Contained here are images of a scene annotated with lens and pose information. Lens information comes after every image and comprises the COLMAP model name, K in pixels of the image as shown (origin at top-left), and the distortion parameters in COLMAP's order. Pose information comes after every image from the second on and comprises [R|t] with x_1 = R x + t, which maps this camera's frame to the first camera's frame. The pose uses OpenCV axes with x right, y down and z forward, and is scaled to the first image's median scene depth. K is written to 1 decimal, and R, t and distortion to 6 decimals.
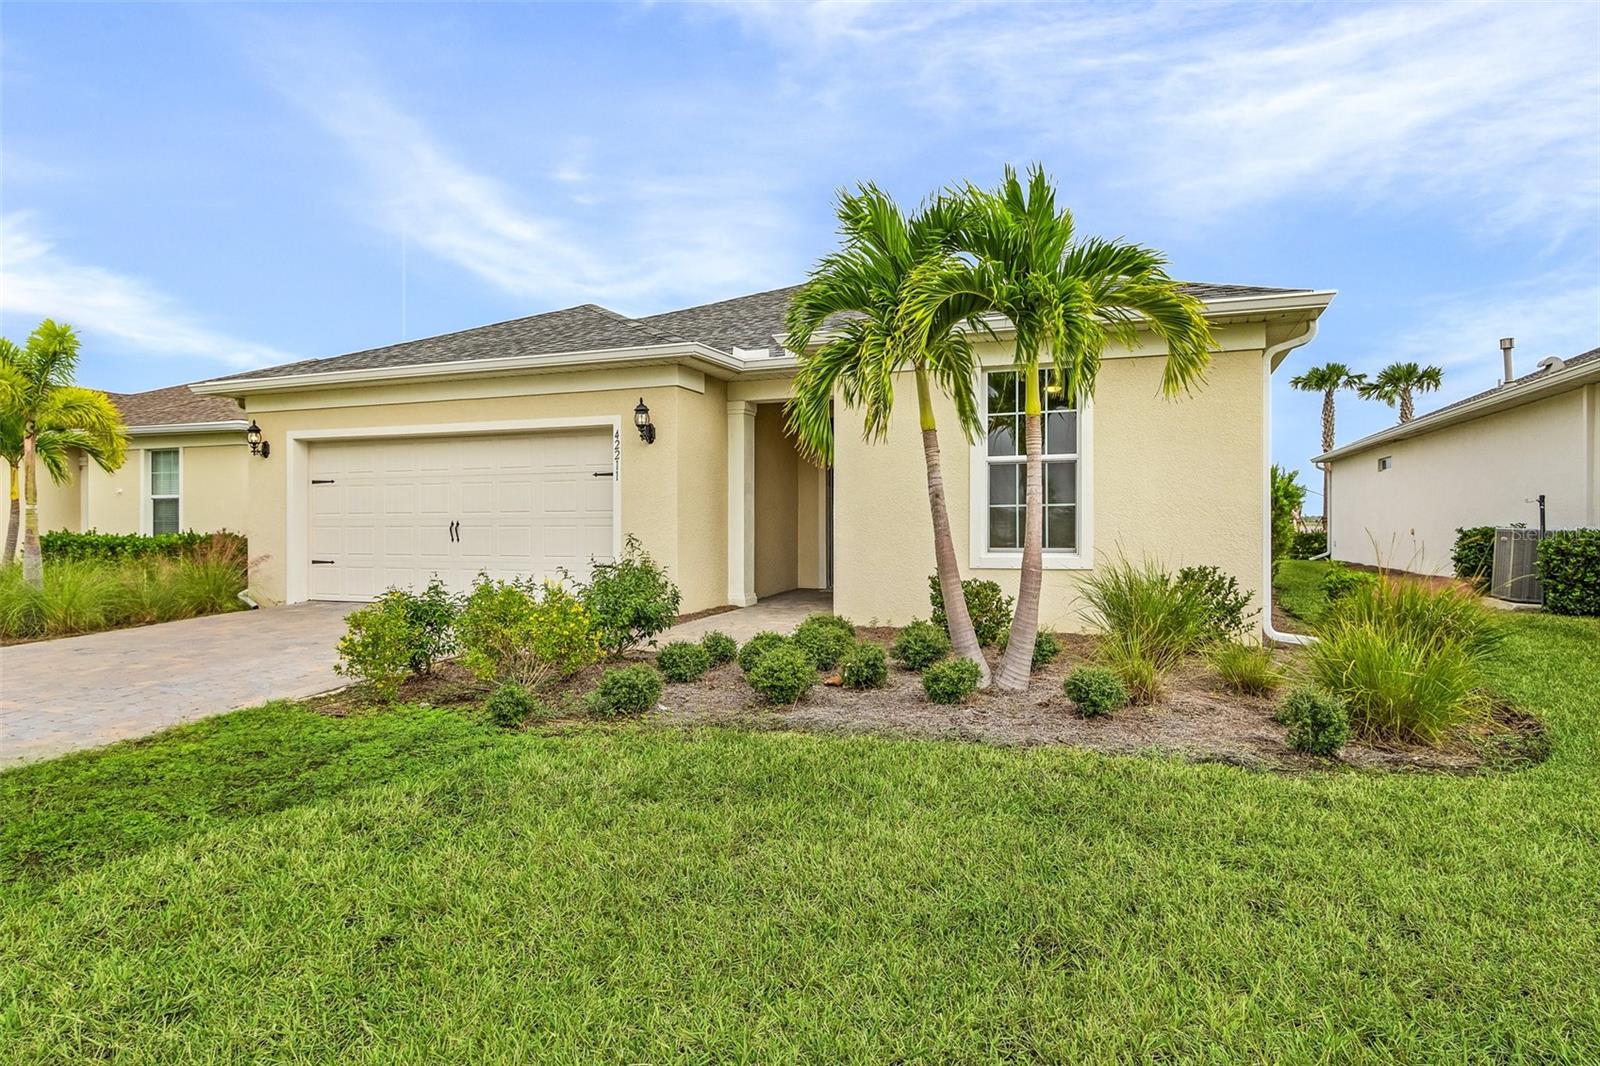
lens RADIAL K [[961.9, 0, 780.4], [0, 961.9, 517.9], [0, 0, 1]] dist [0.004297, 0.000732]
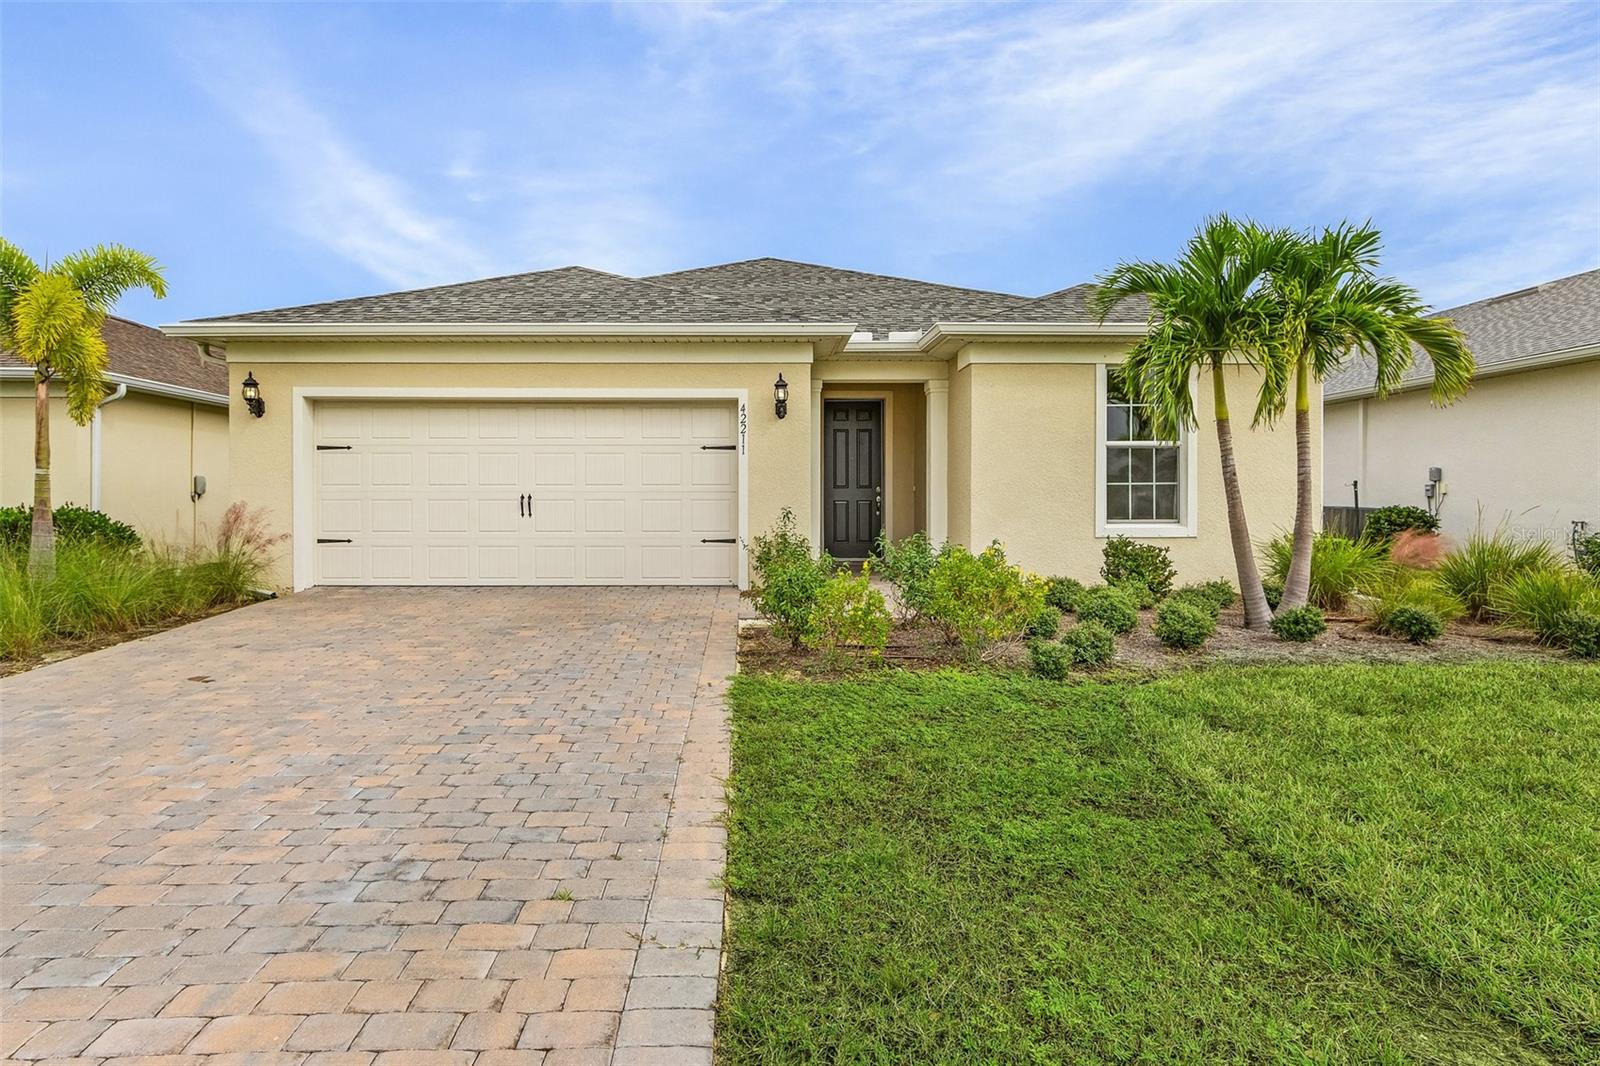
lens RADIAL K [[961.9, 0, 780.4], [0, 961.9, 517.9], [0, 0, 1]] dist [0.004297, 0.000732]
pose [[0.926335, -0.002303, 0.376695, -0.503075], [-0.005320, 0.999802, 0.019197, 0.007410], [-0.376664, -0.019787, 0.926139, 0.059383]]
